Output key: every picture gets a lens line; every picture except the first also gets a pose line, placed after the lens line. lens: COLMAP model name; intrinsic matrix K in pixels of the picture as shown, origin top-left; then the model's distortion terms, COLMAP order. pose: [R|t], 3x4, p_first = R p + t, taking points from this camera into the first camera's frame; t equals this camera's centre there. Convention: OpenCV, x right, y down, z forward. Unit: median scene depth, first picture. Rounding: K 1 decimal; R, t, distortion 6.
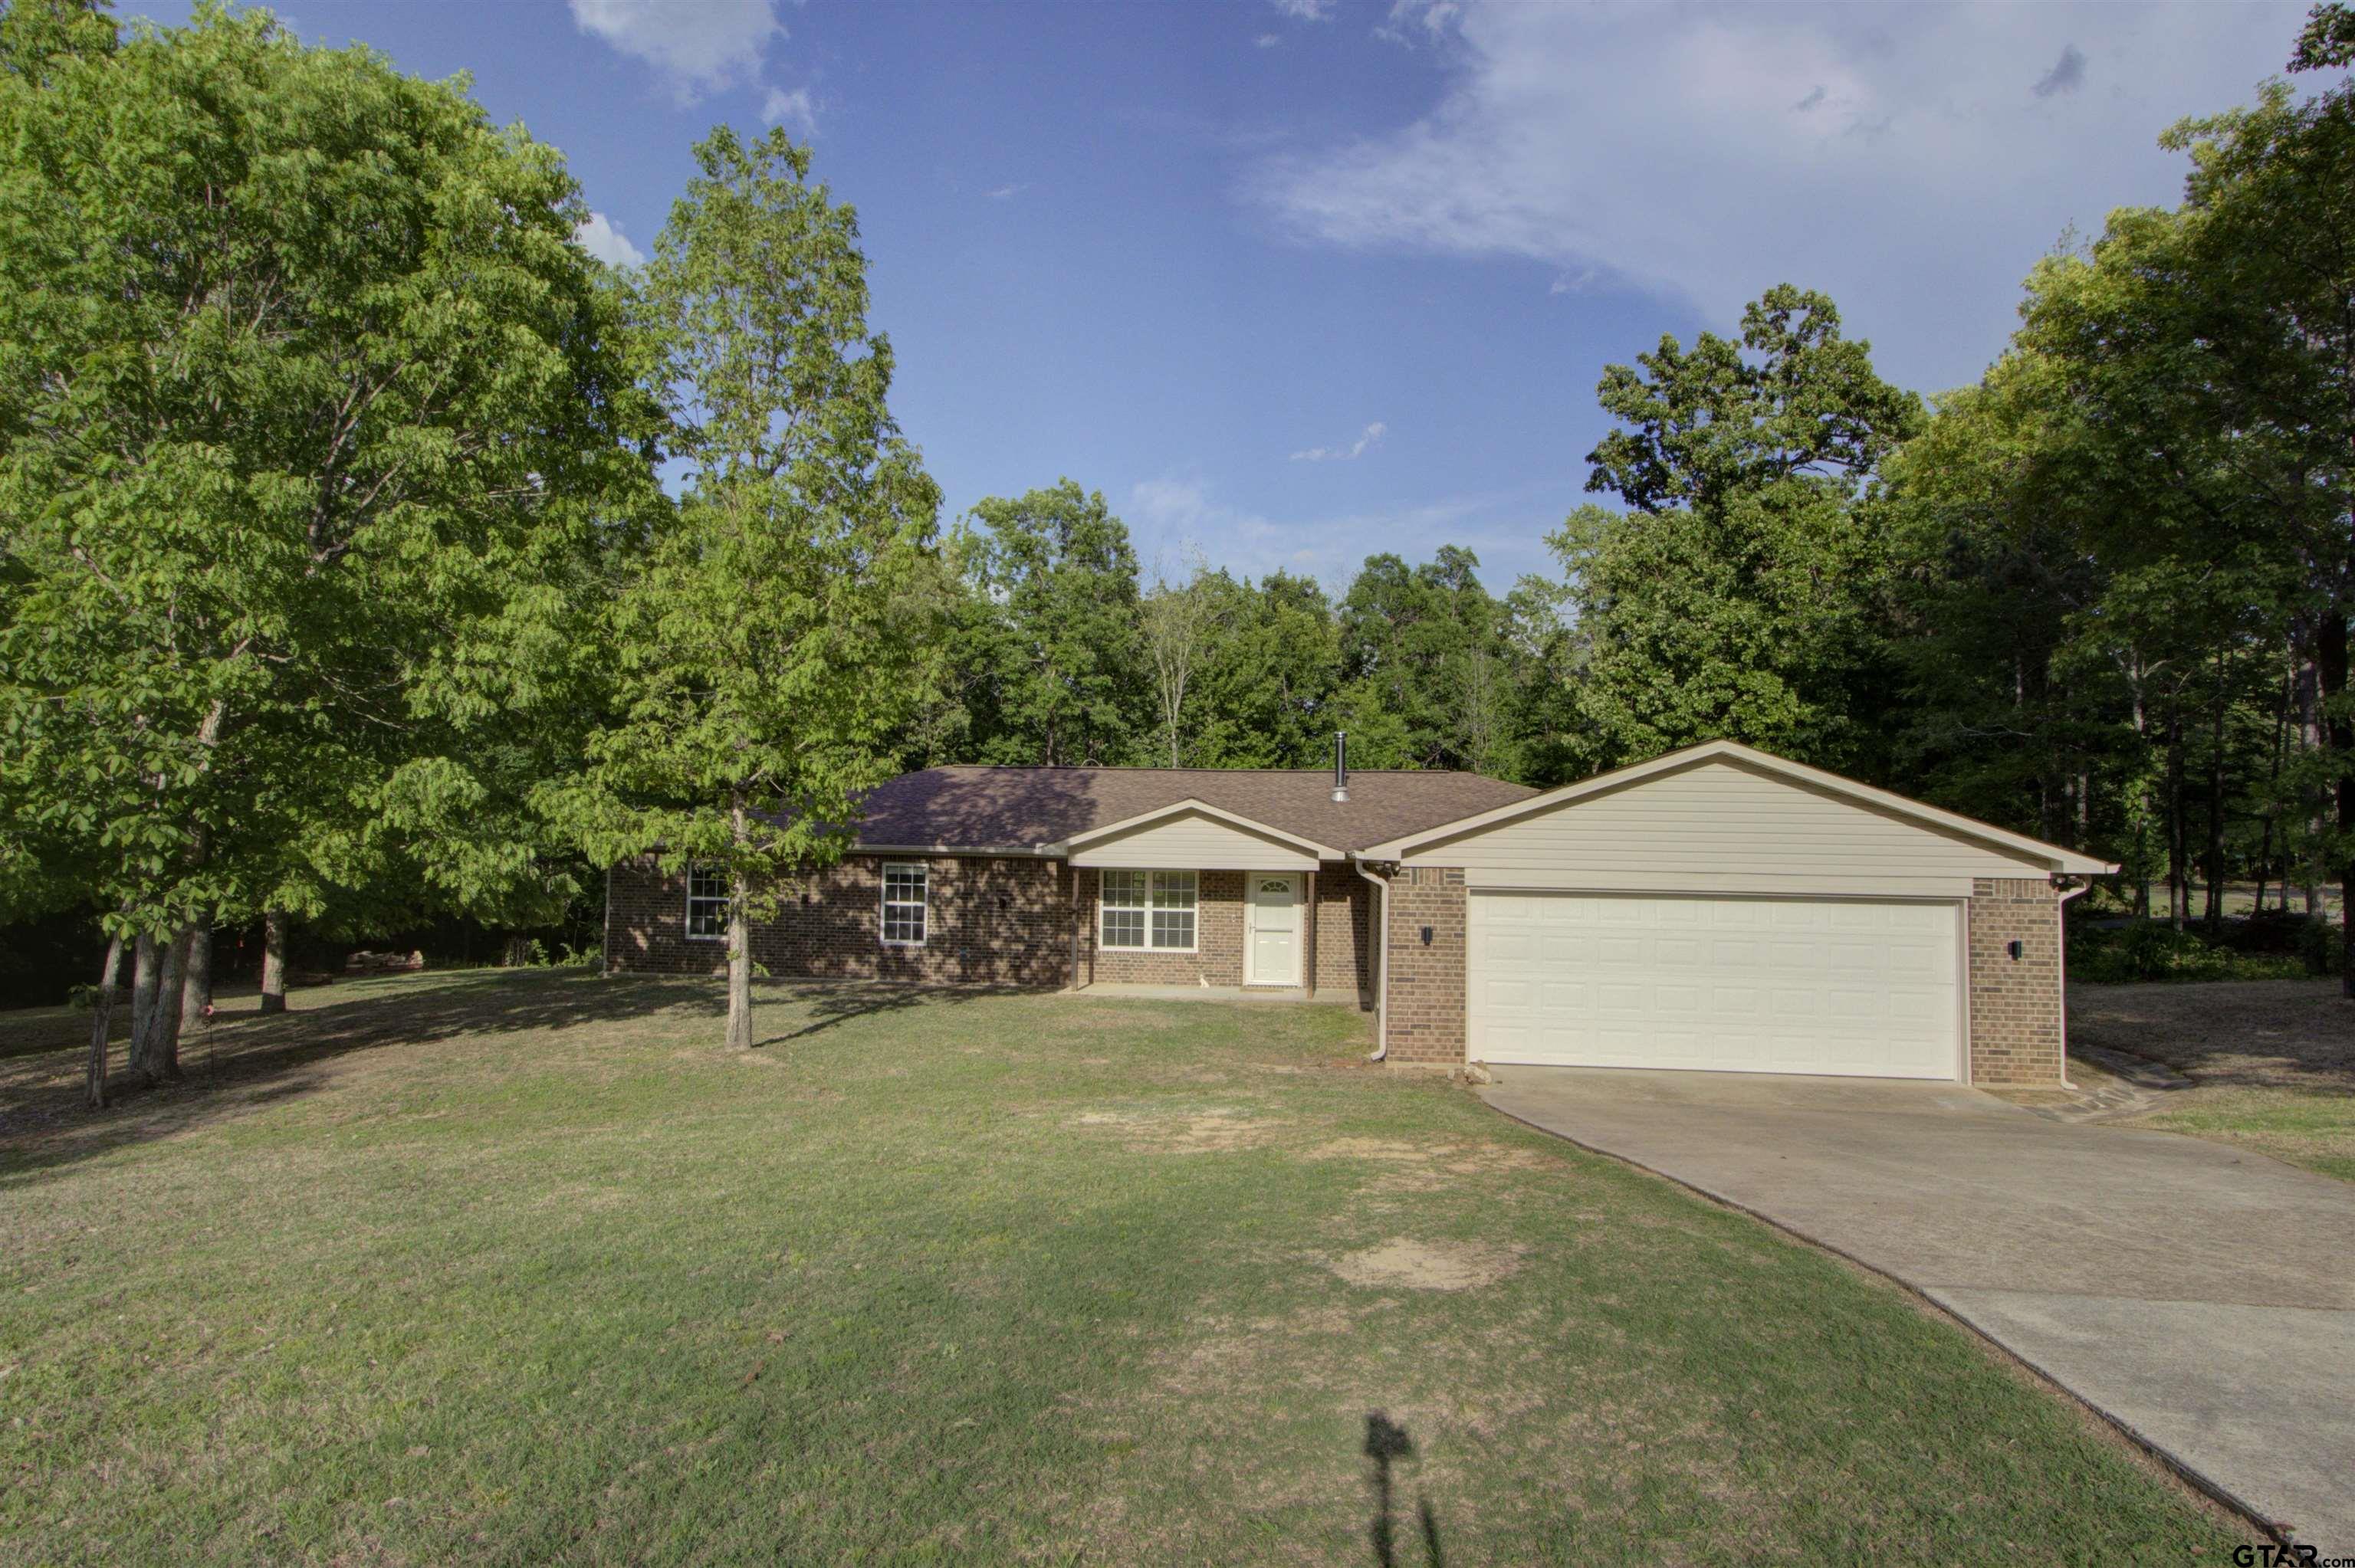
lens RADIAL K [[1265.7, 0, 1163.0], [0, 1265.7, 790.8], [0, 0, 1]] dist [0.000688, 0.006333]
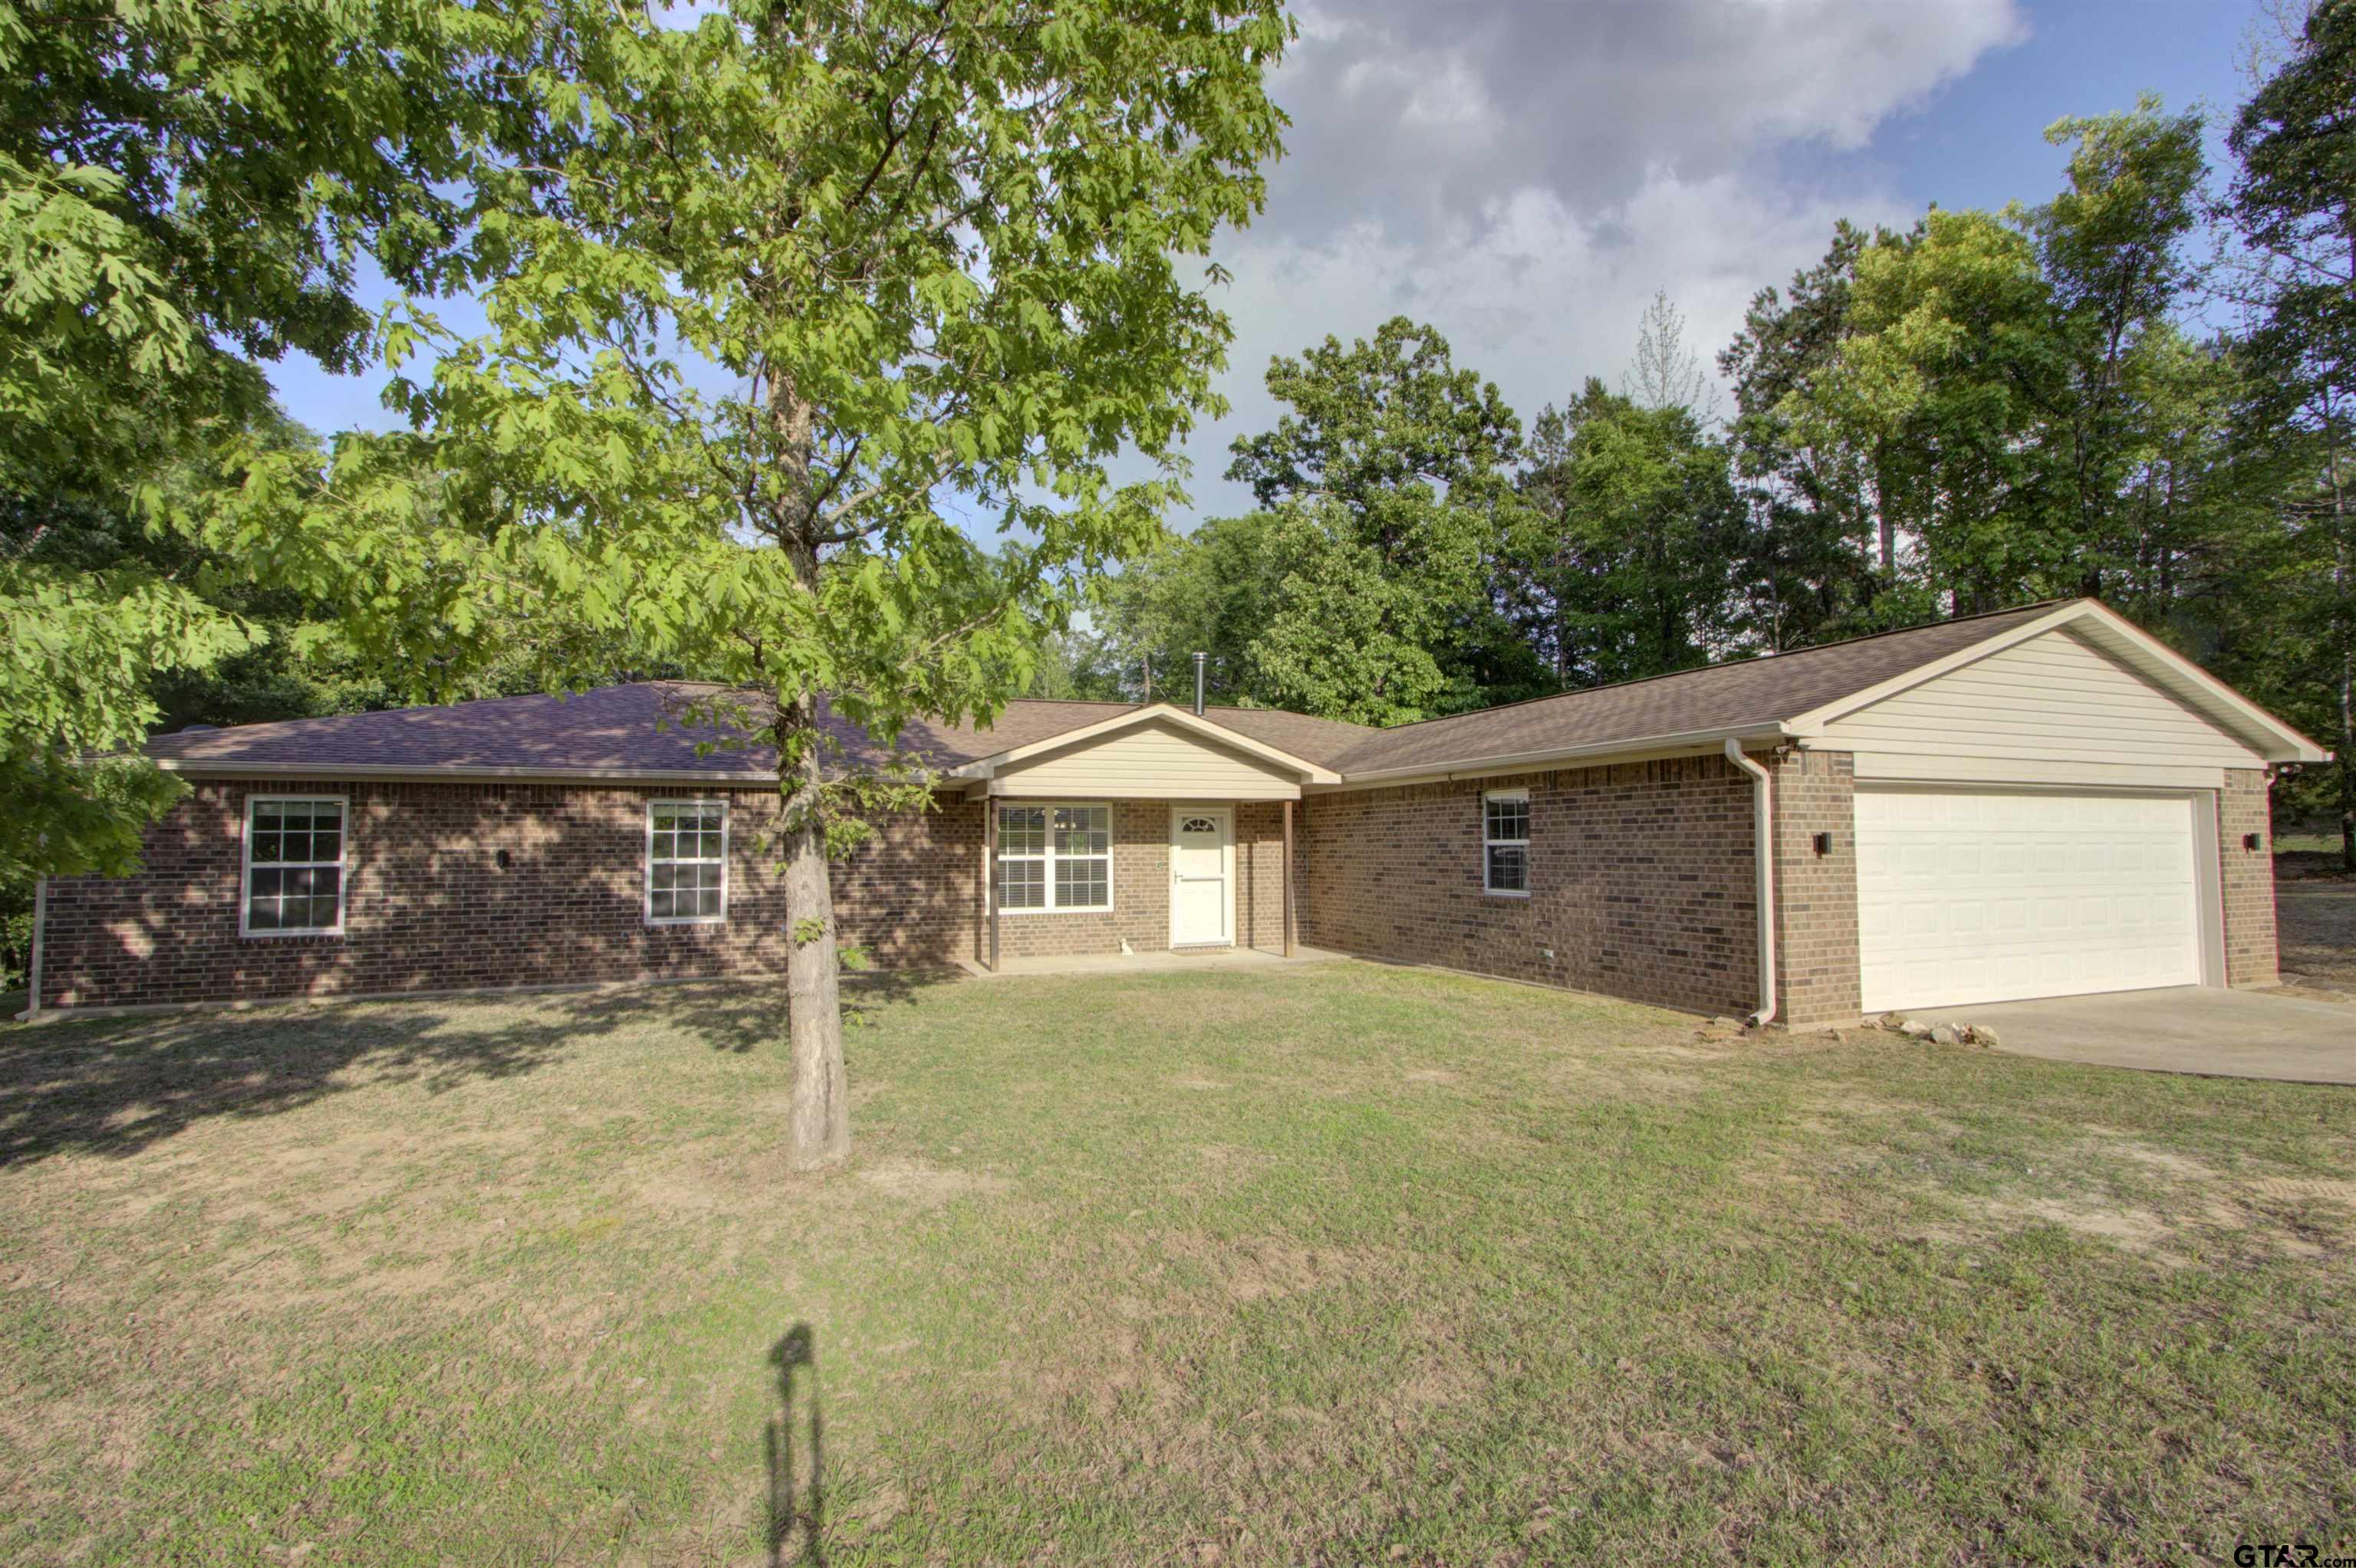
lens RADIAL K [[1079.9, 0, 1190.8], [0, 1079.9, 779.7], [0, 0, 1]] dist [0.010081, 0.002039]
pose [[0.879616, 0.007309, 0.475628, -0.245870], [-0.004312, 0.999963, -0.007392, 0.051707], [-0.475665, 0.004452, 0.879615, 0.390487]]
